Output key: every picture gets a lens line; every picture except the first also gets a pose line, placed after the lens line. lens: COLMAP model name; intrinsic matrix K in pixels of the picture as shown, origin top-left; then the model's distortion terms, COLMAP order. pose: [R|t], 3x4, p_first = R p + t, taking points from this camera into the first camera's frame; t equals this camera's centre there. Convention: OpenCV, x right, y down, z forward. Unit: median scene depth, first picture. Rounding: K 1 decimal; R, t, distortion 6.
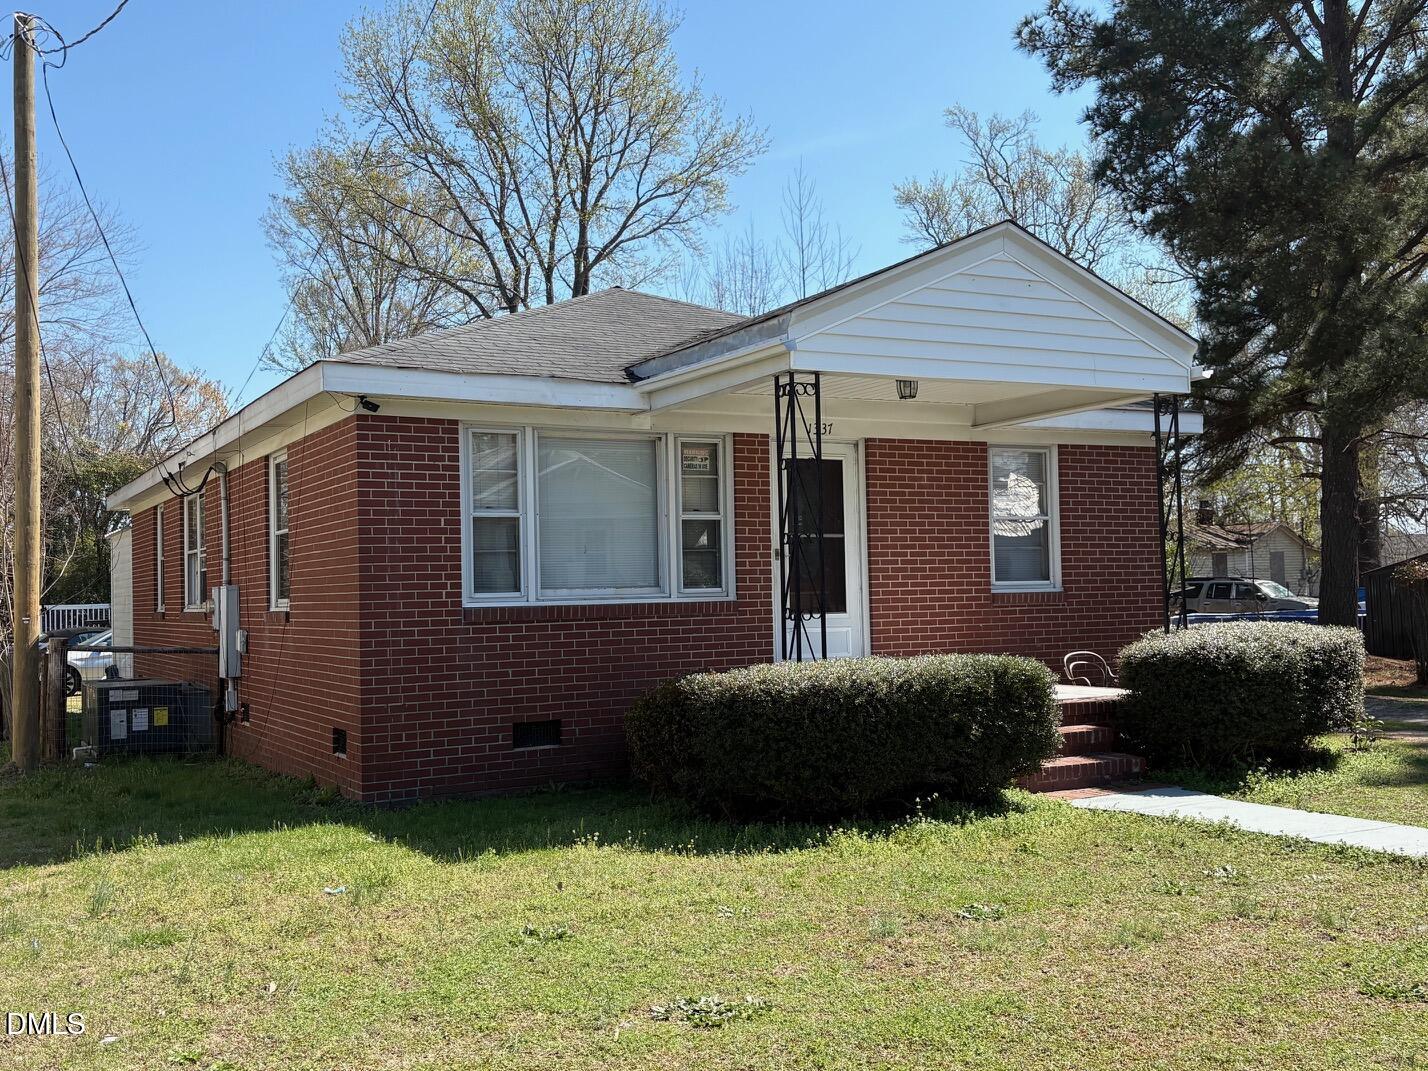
lens RADIAL K [[1409.8, 0, 707.3], [0, 1409.8, 565.0], [0, 0, 1]] dist [0.069372, 0.000000]
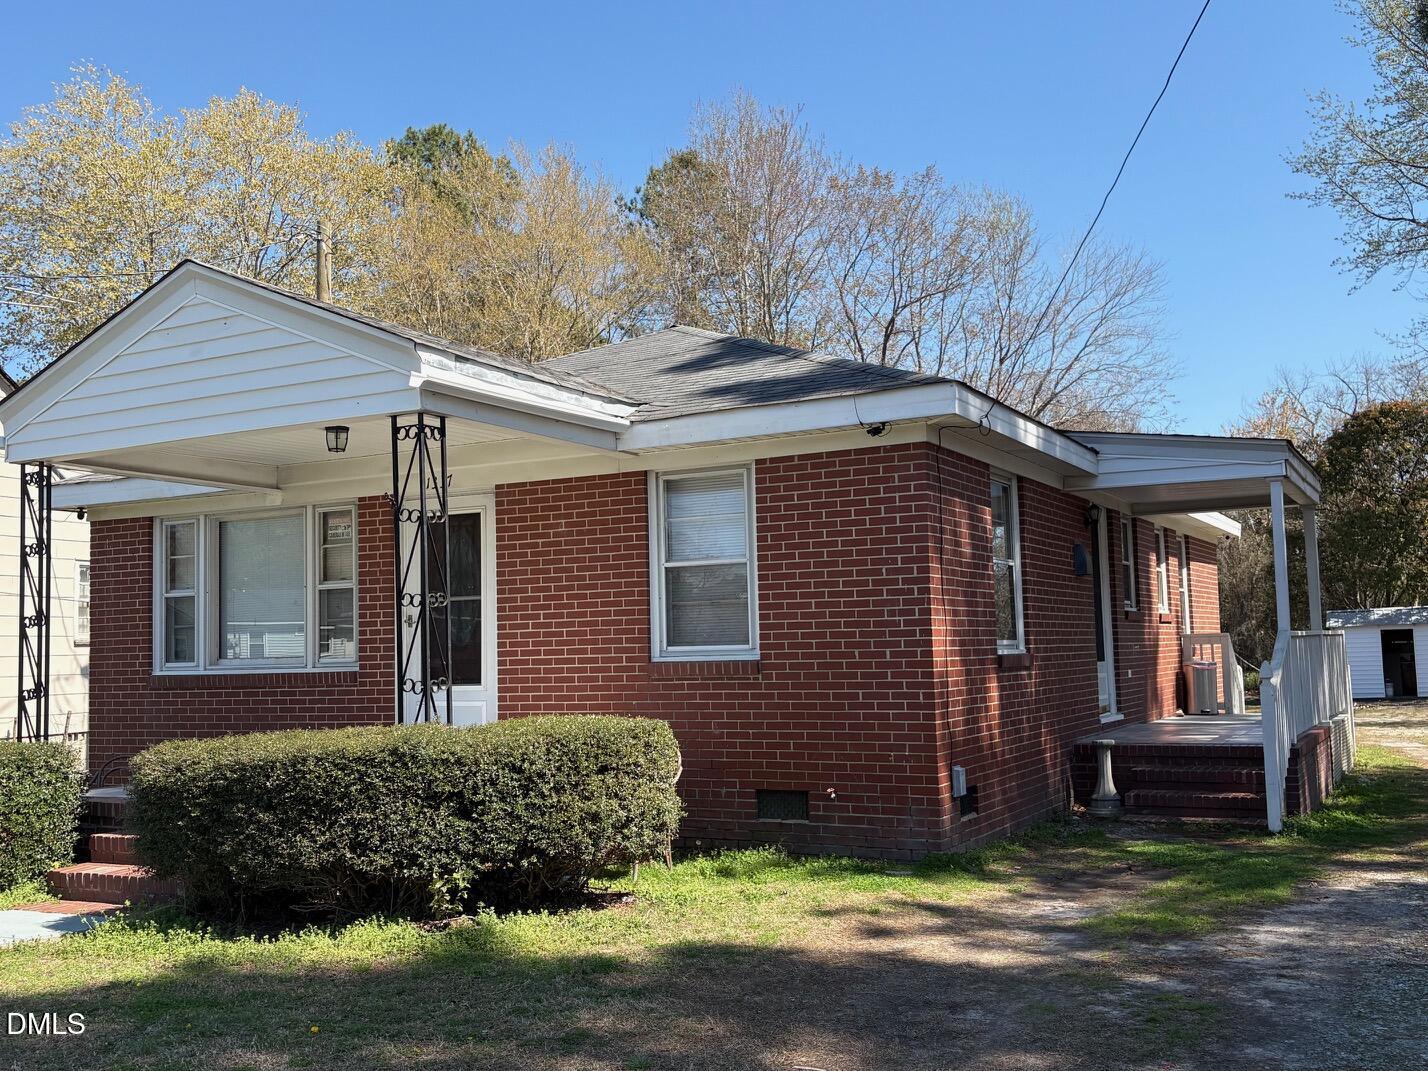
lens RADIAL K [[1409.8, 0, 714.7], [0, 1409.8, 540.4], [0, 0, 1]] dist [0.069372, 0.000000]
pose [[0.544326, -0.056465, -0.836971, 0.970031], [0.030607, 0.998405, -0.047451, -0.010369], [0.838315, 0.000211, 0.545186, 0.670195]]
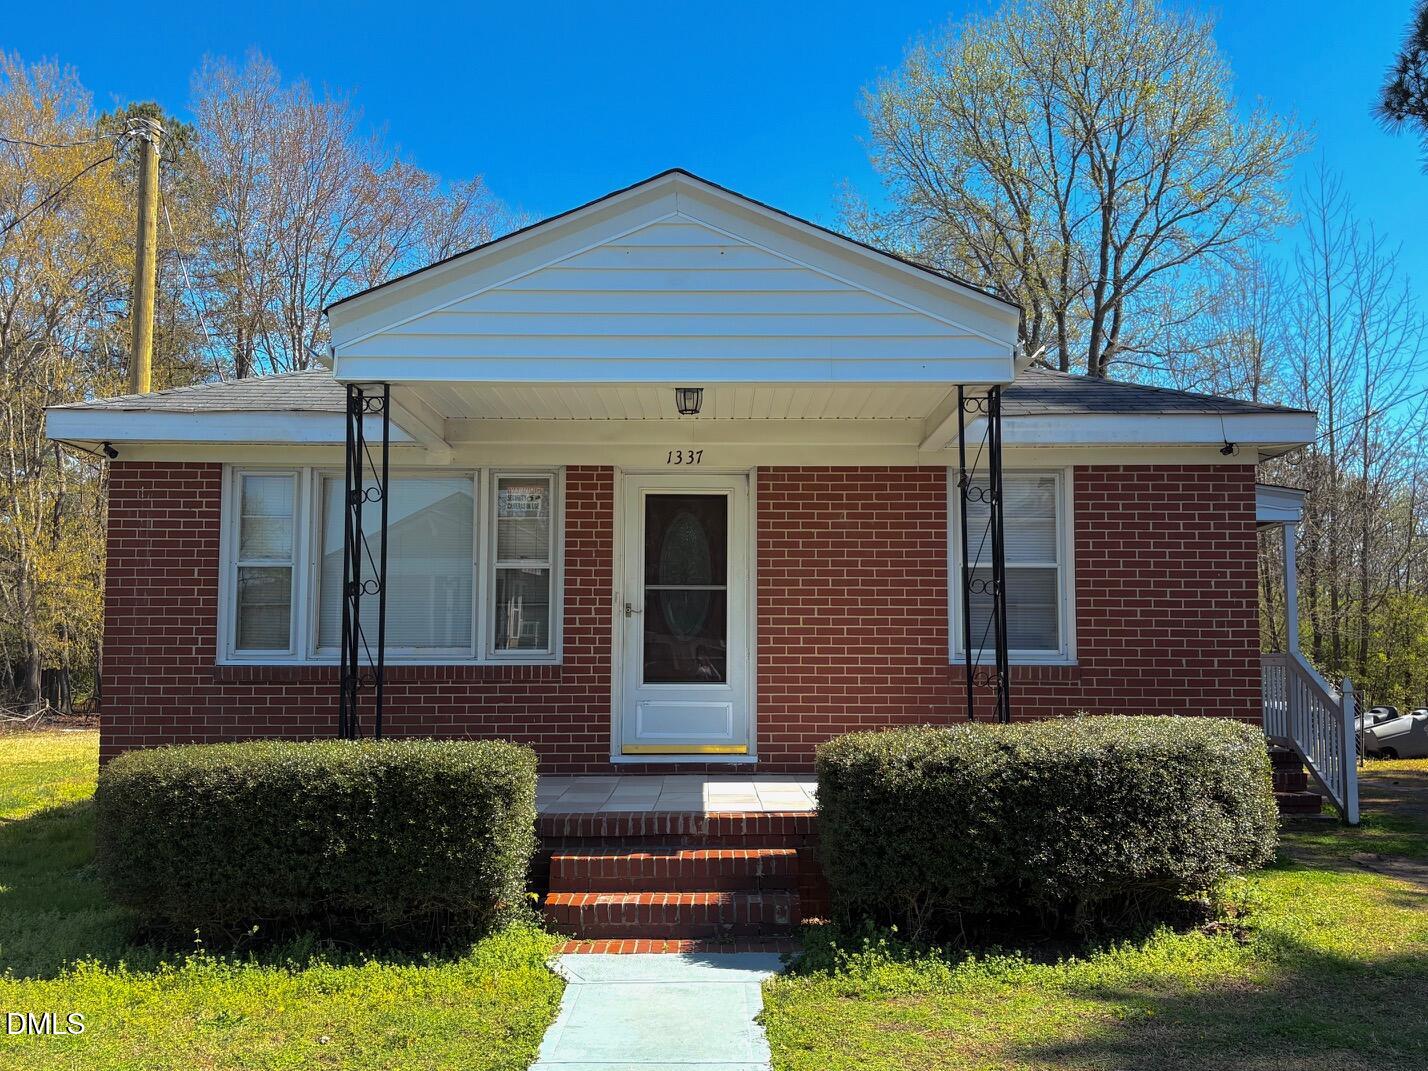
lens RADIAL K [[1409.8, 0, 715.6], [0, 1409.8, 540.8], [0, 0, 1]] dist [0.069372, 0.000000]
pose [[0.875363, -0.017157, -0.483162, 0.505405], [-0.012470, 0.998236, -0.058038, -0.000863], [0.483305, 0.056829, 0.873605, 0.306121]]
